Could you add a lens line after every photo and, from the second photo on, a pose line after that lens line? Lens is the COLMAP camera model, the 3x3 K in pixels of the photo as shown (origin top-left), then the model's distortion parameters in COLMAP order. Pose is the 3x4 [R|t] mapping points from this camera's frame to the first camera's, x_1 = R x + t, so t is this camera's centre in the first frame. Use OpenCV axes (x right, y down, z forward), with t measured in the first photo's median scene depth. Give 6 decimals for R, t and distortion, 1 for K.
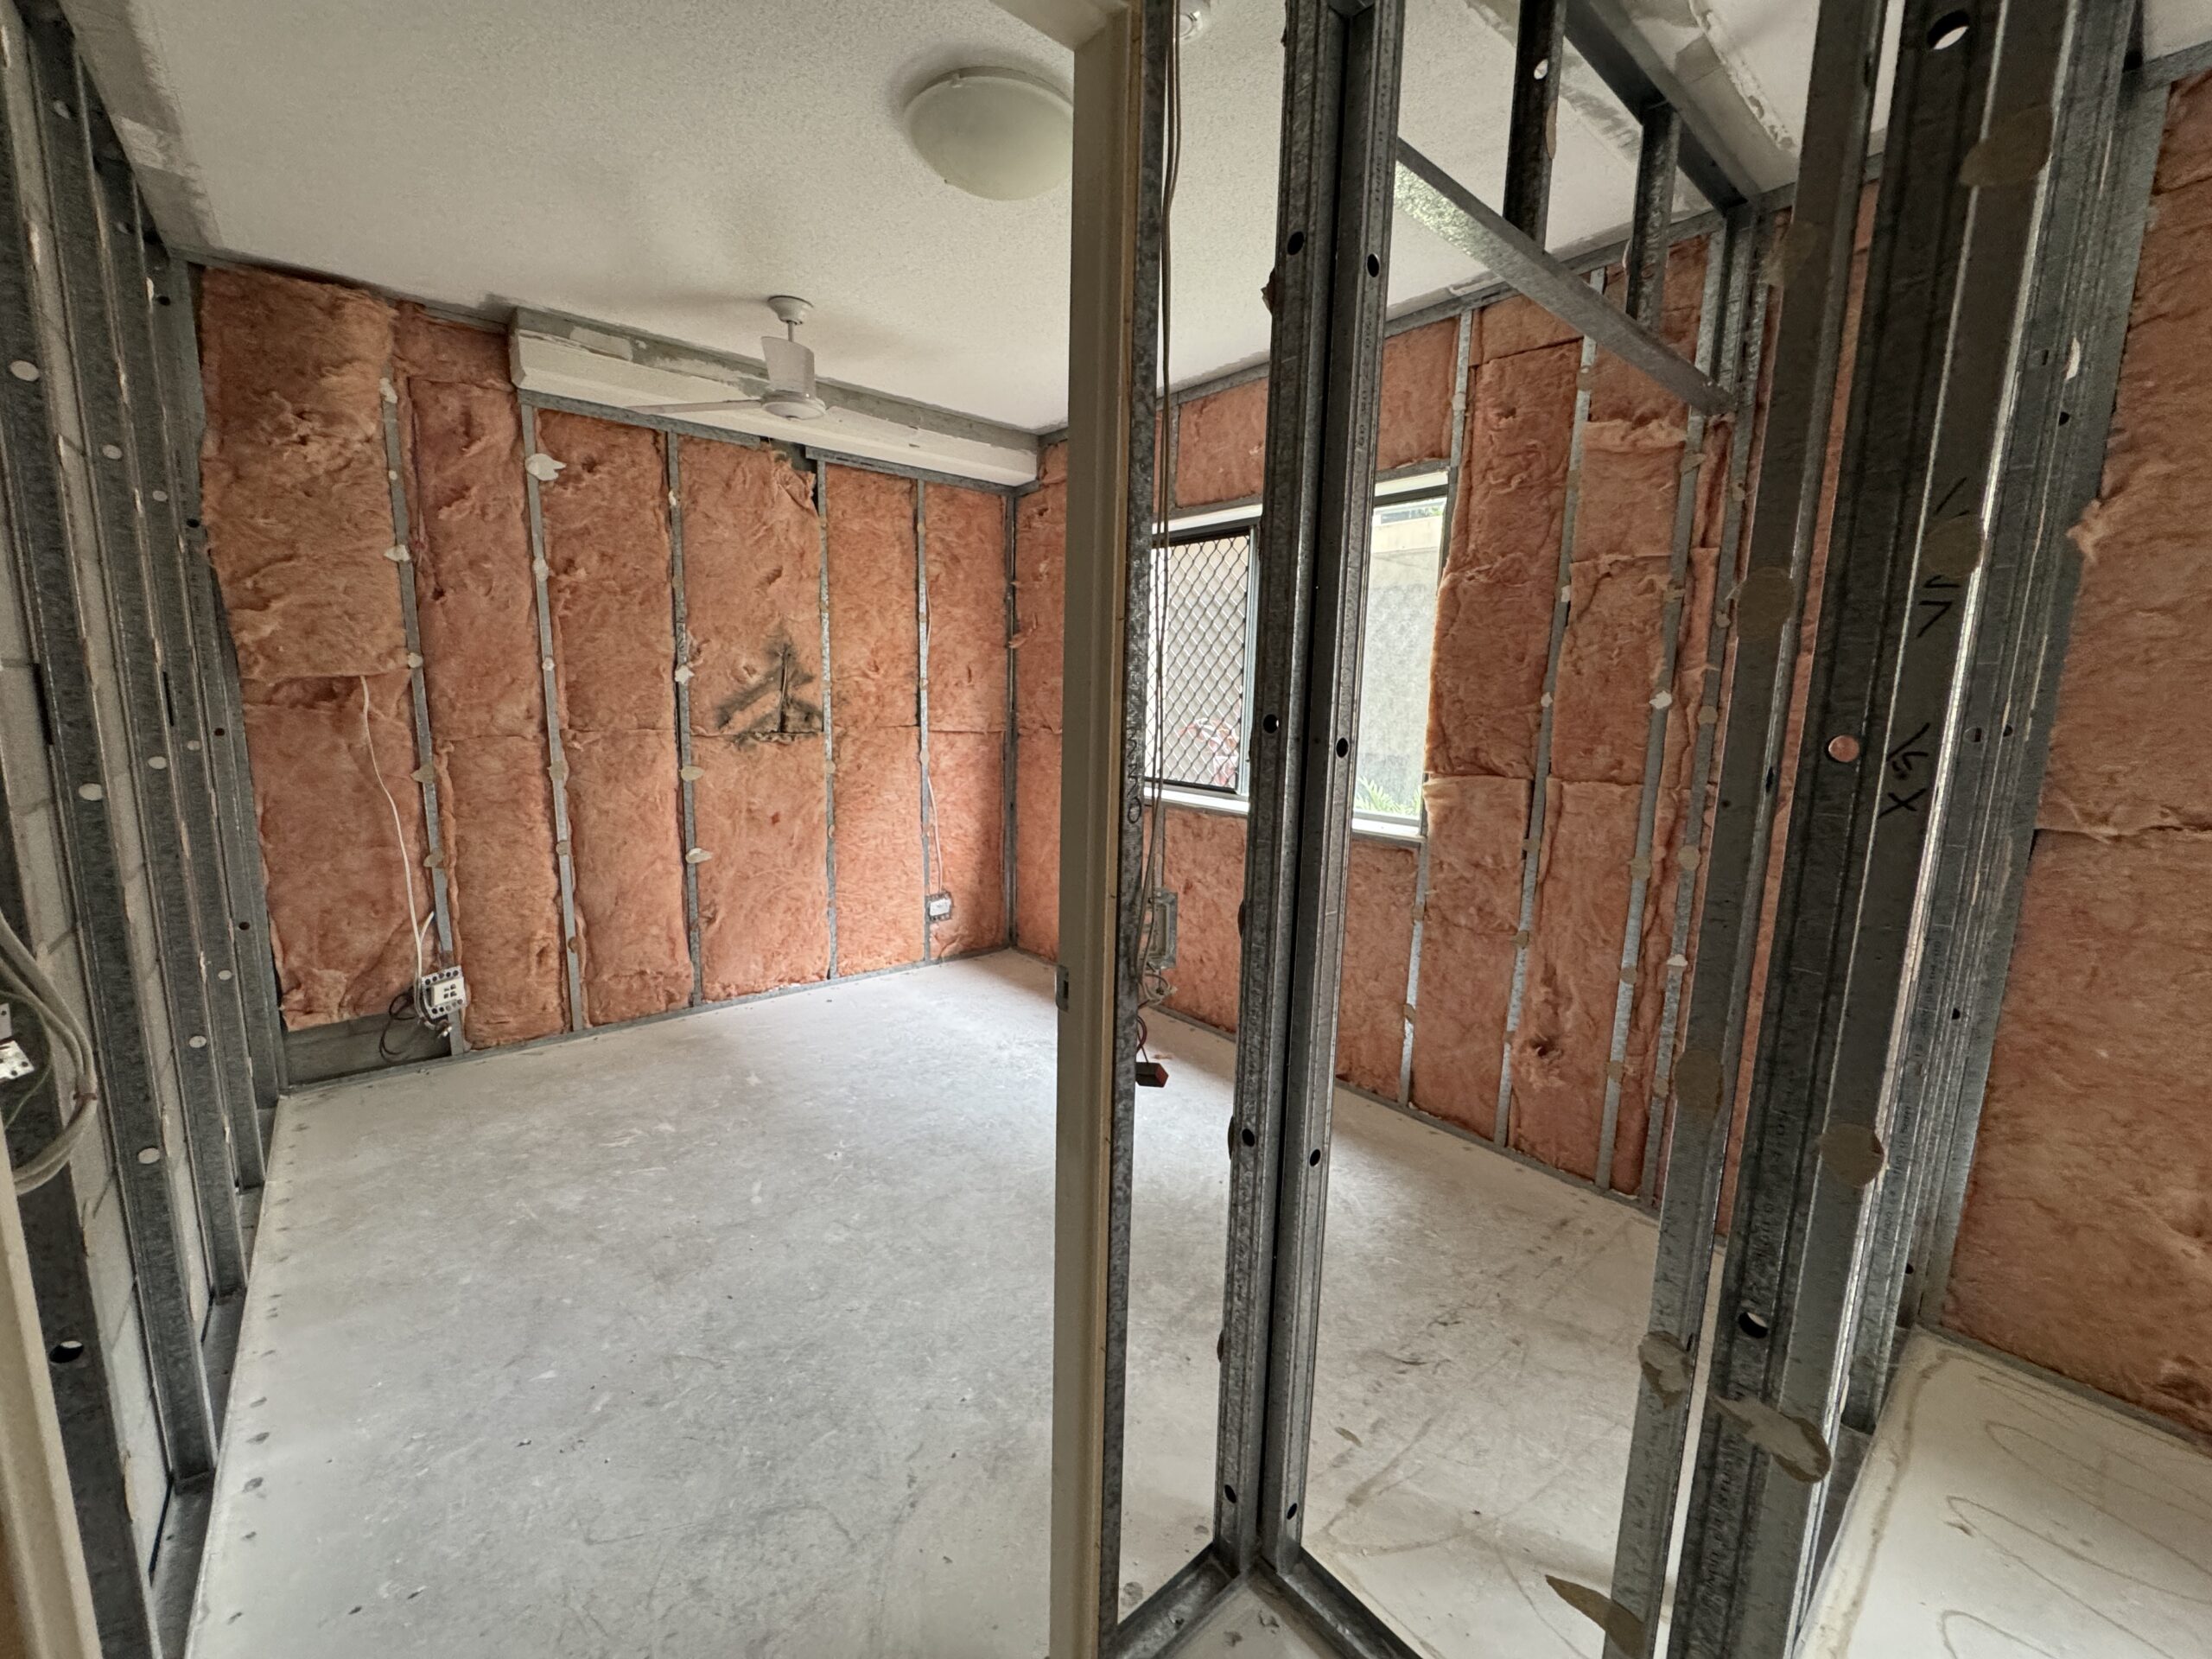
lens RADIAL K [[882.5, 0, 1100.2], [0, 882.5, 828.5], [0, 0, 1]] dist [-0.002944, 0.000418]
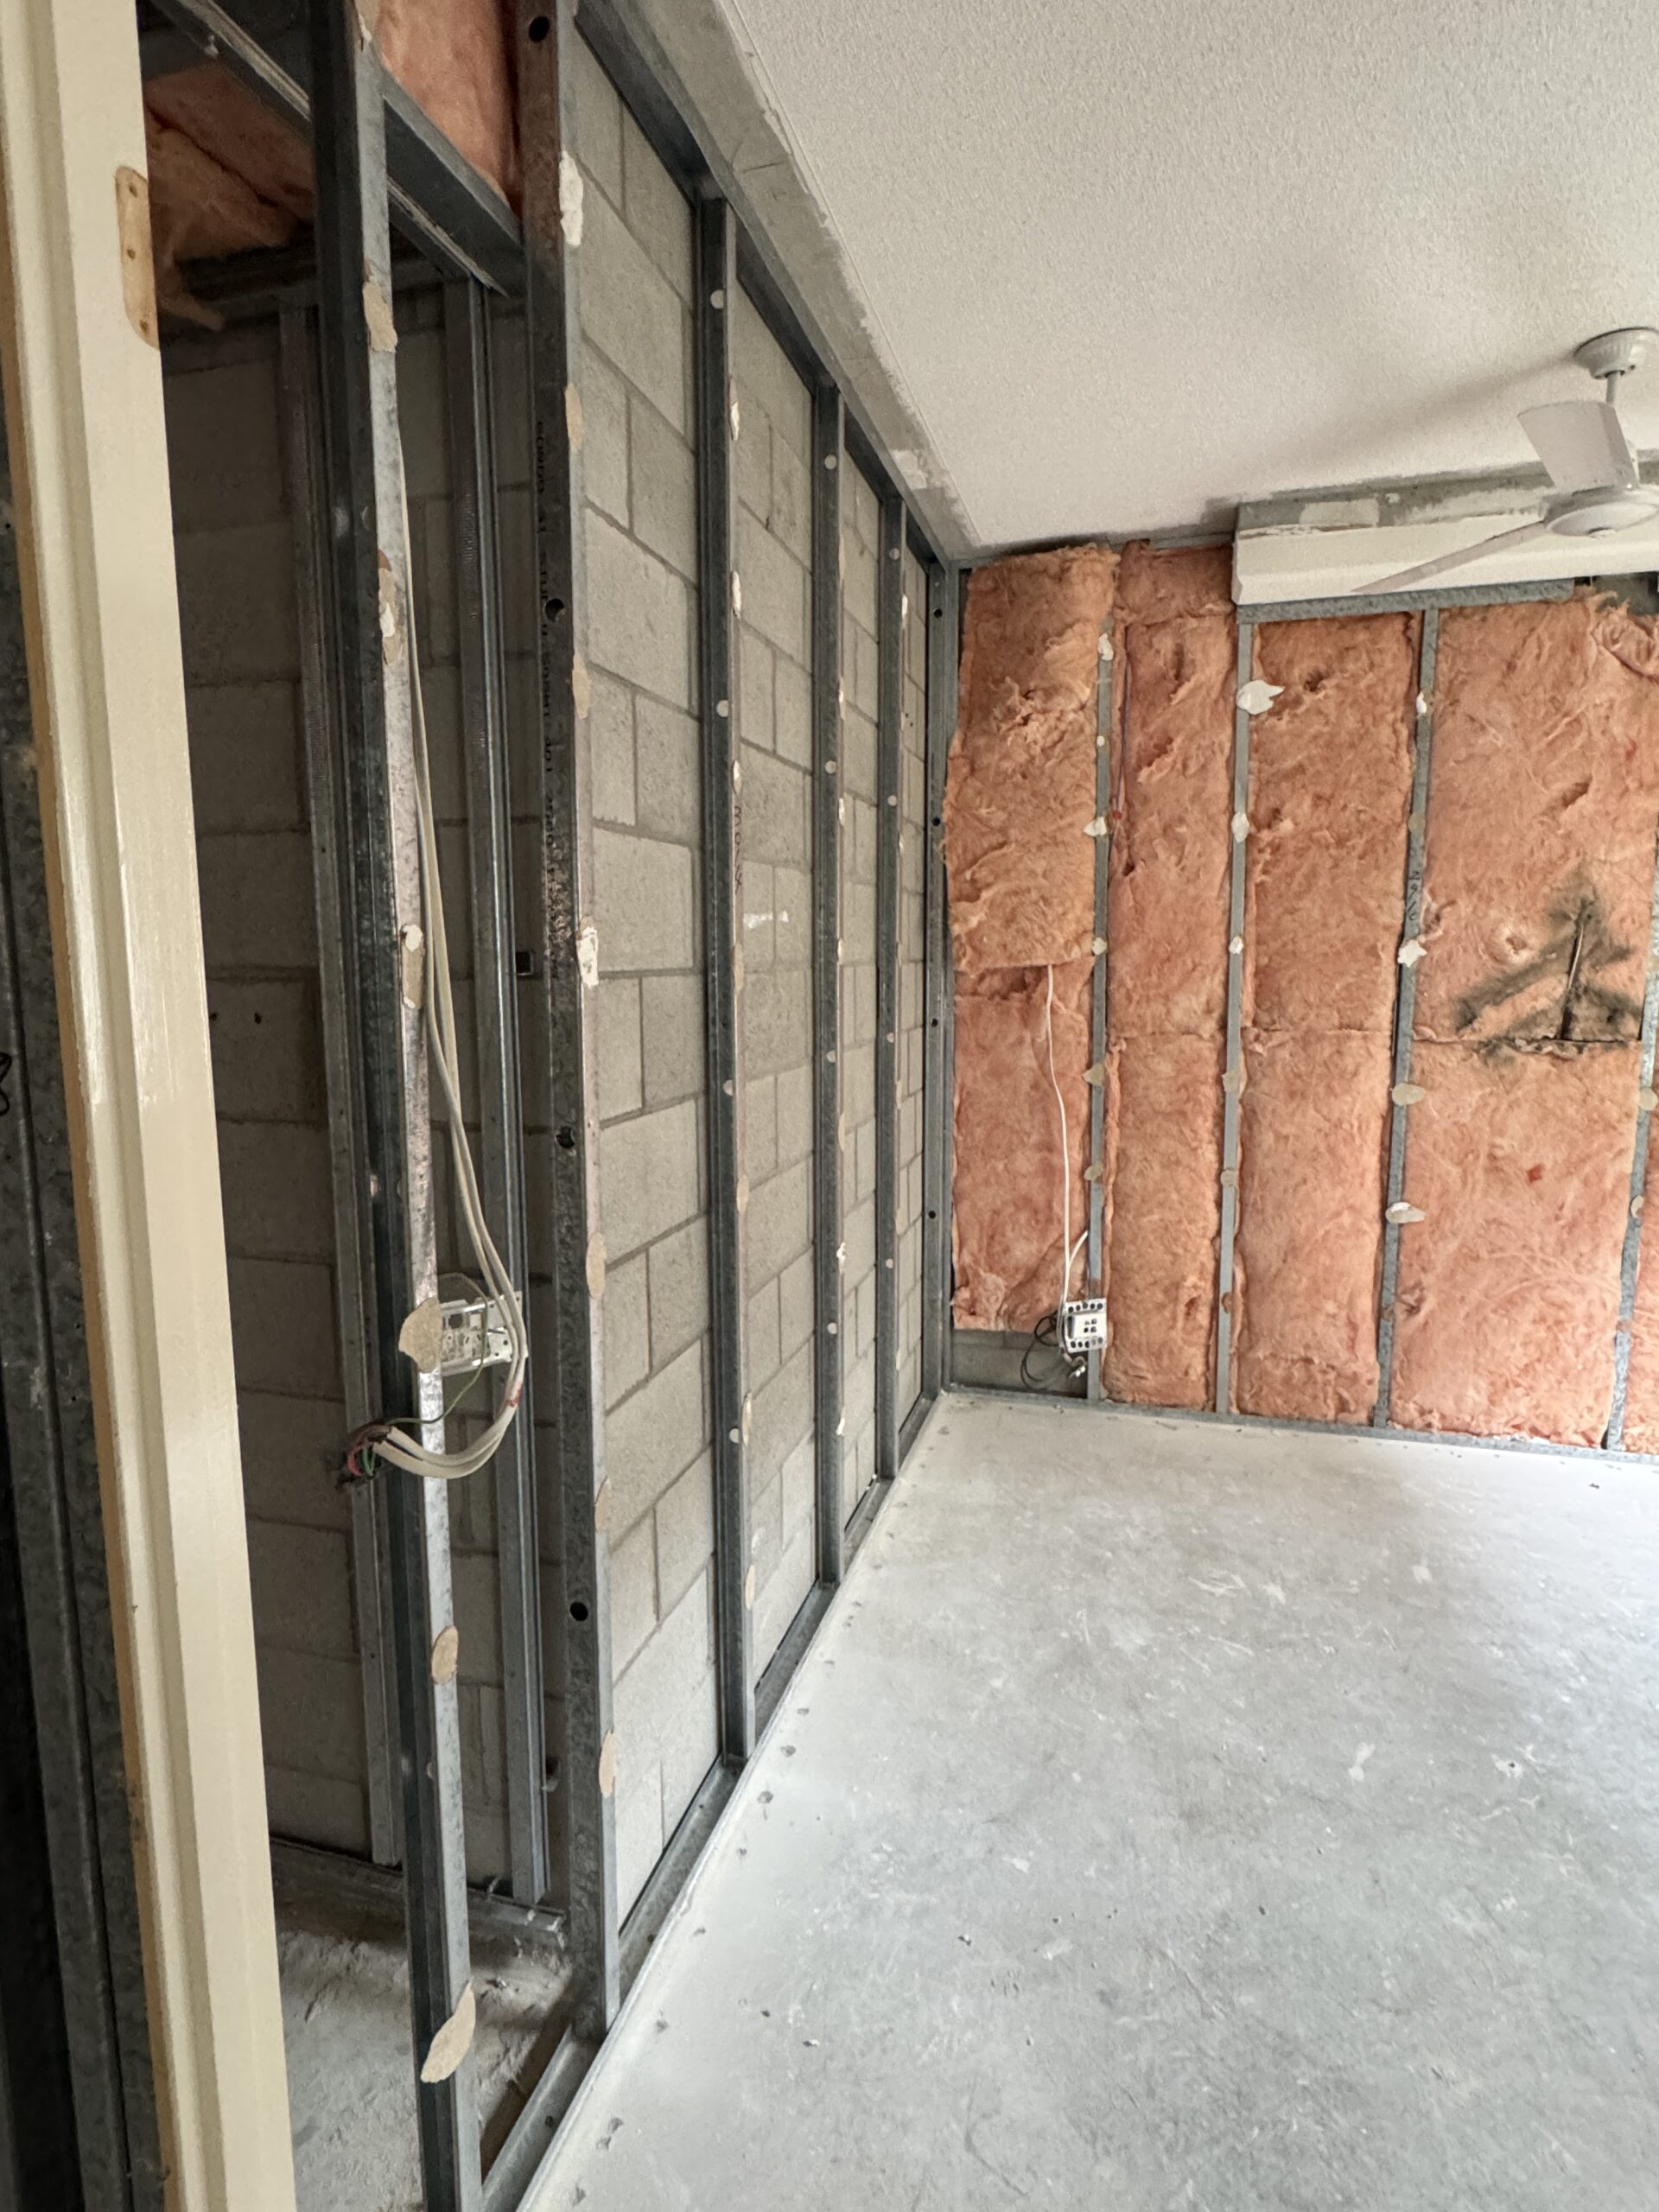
lens RADIAL K [[1154.3, 0, 835.5], [0, 1154.3, 1098.8], [0, 0, 1]] dist [-0.004404, 0.001279]
pose [[0.558627, 0.079037, -0.825644, 0.041879], [-0.111890, 0.993531, 0.019405, -0.032343], [0.821837, 0.081541, 0.563857, 0.146589]]
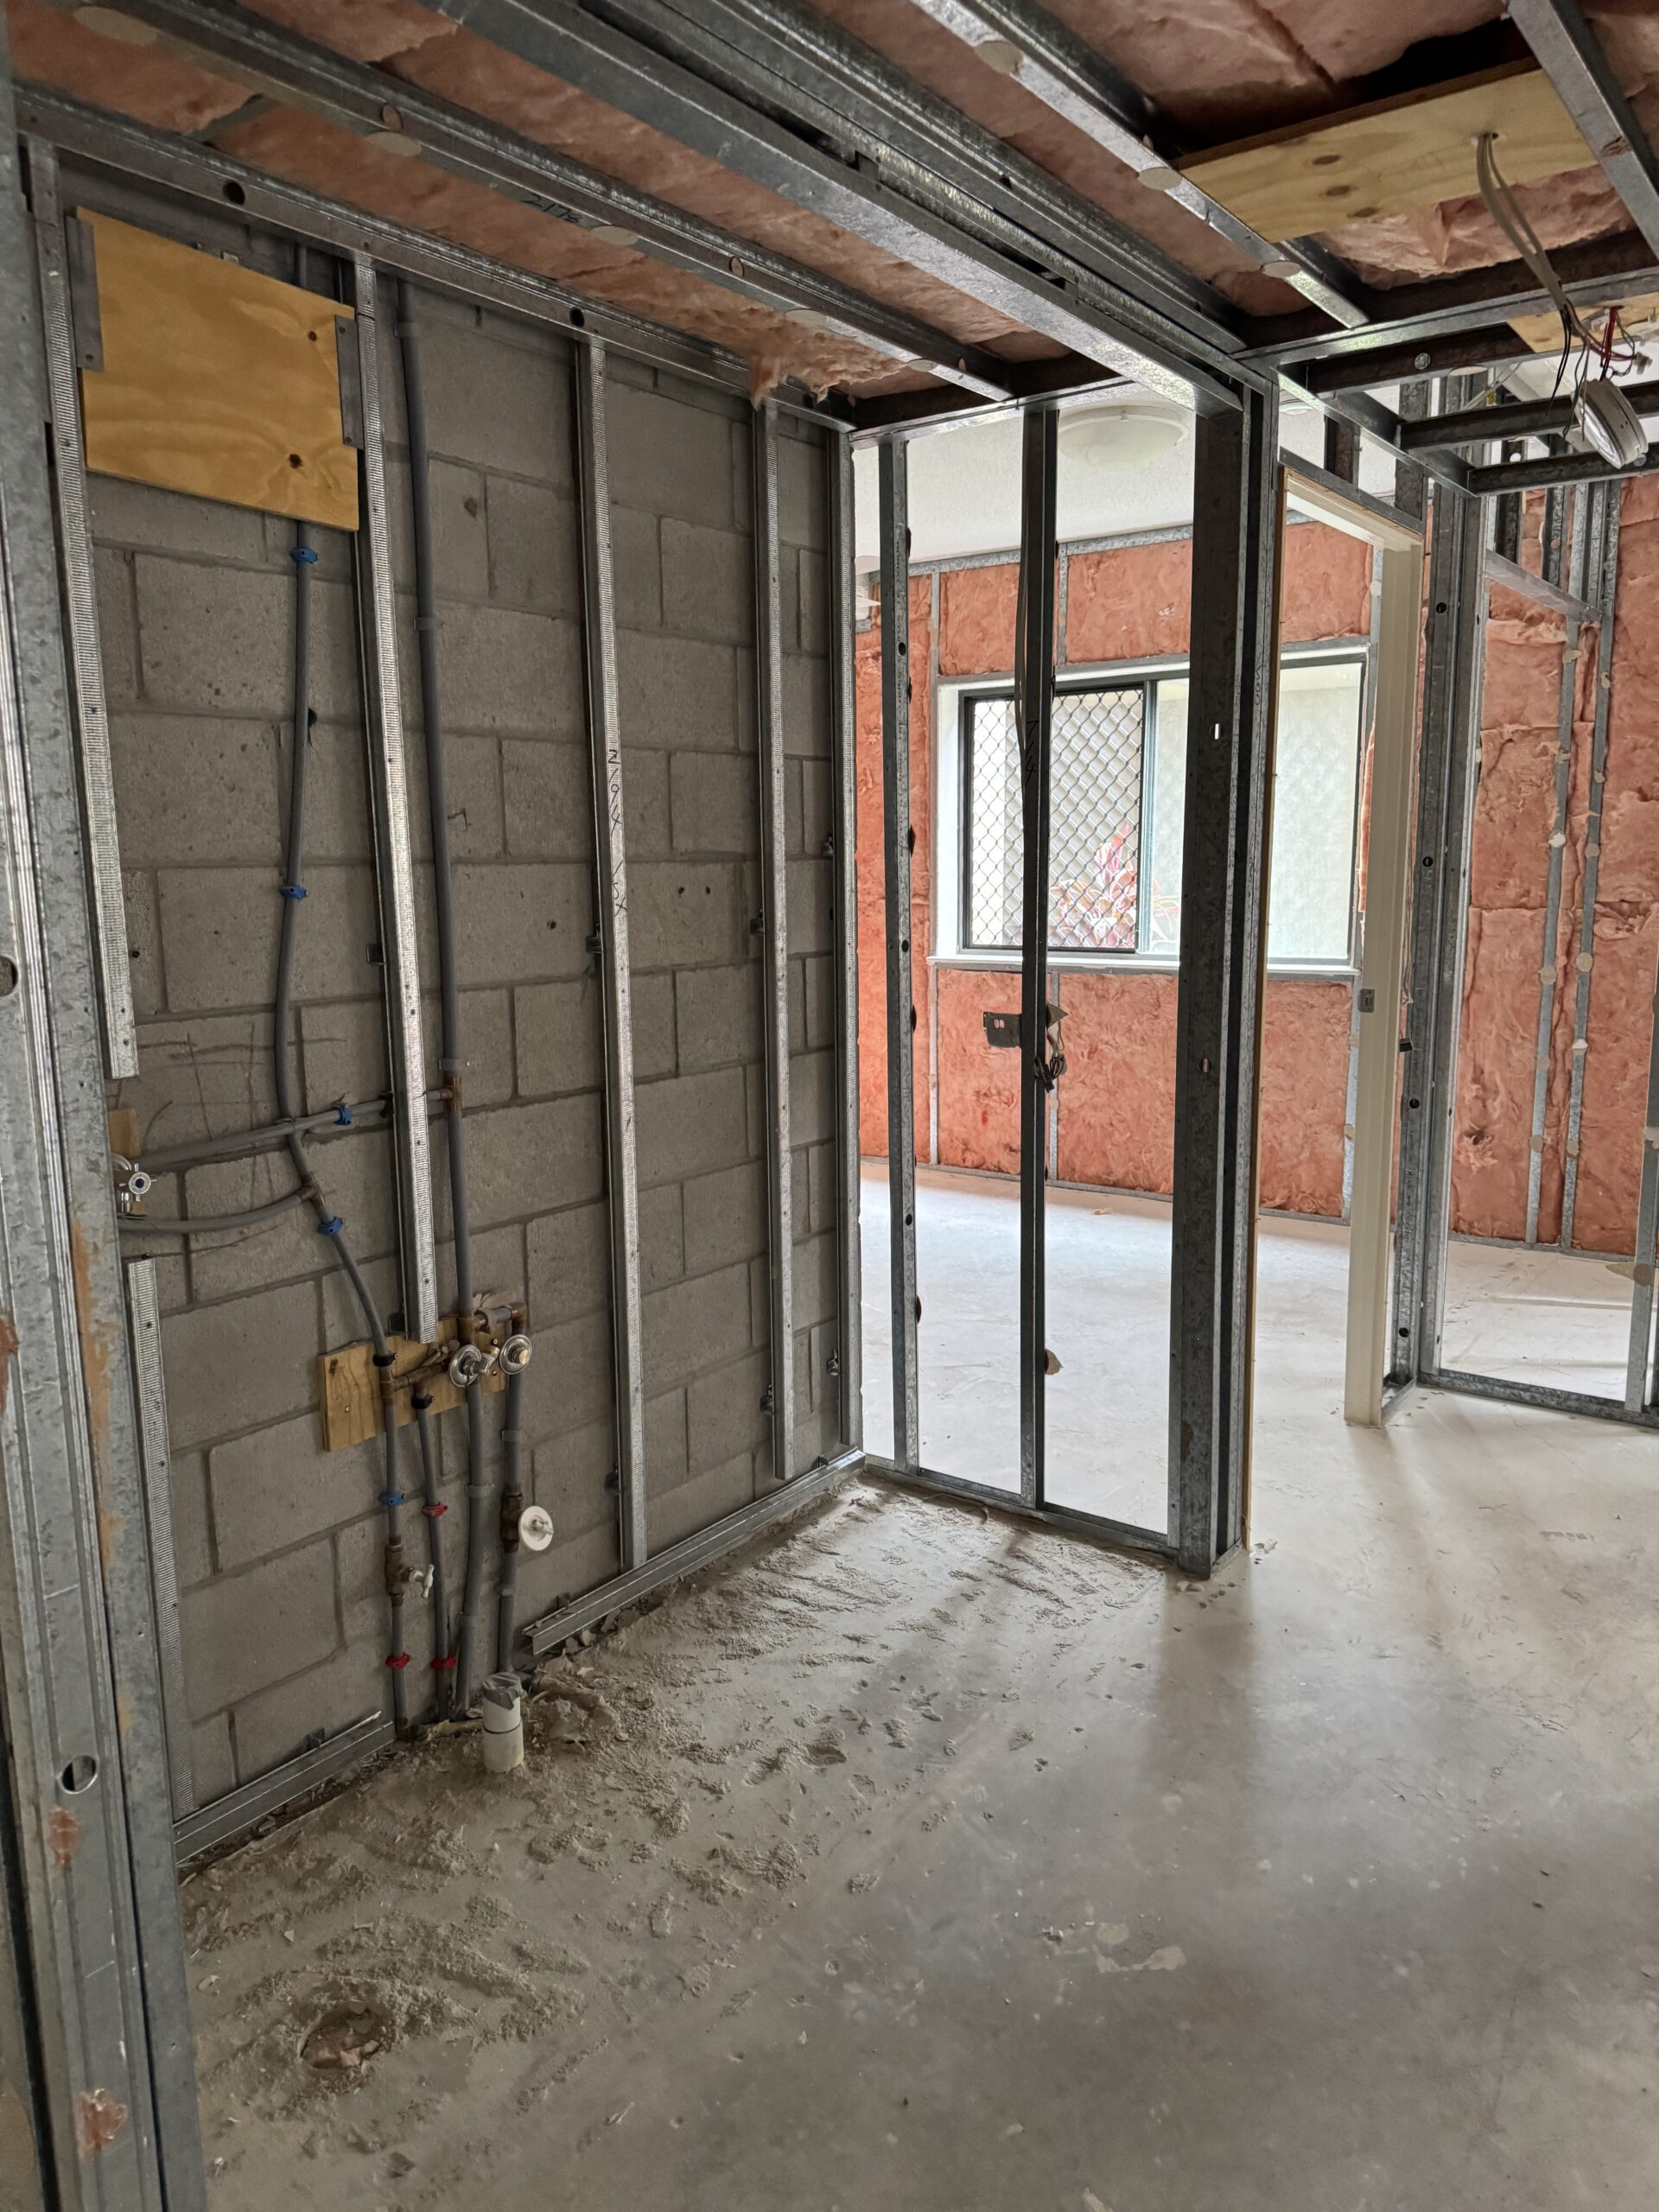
lens RADIAL K [[1544.2, 0, 819.6], [0, 1544.2, 1107.3], [0, 0, 1]] dist [0.092952, -0.146390]
pose [[0.973157, -0.072075, 0.218566, -0.717347], [0.070323, 0.997399, 0.015798, 0.100199], [-0.219137, -0.000004, 0.975694, -0.756983]]
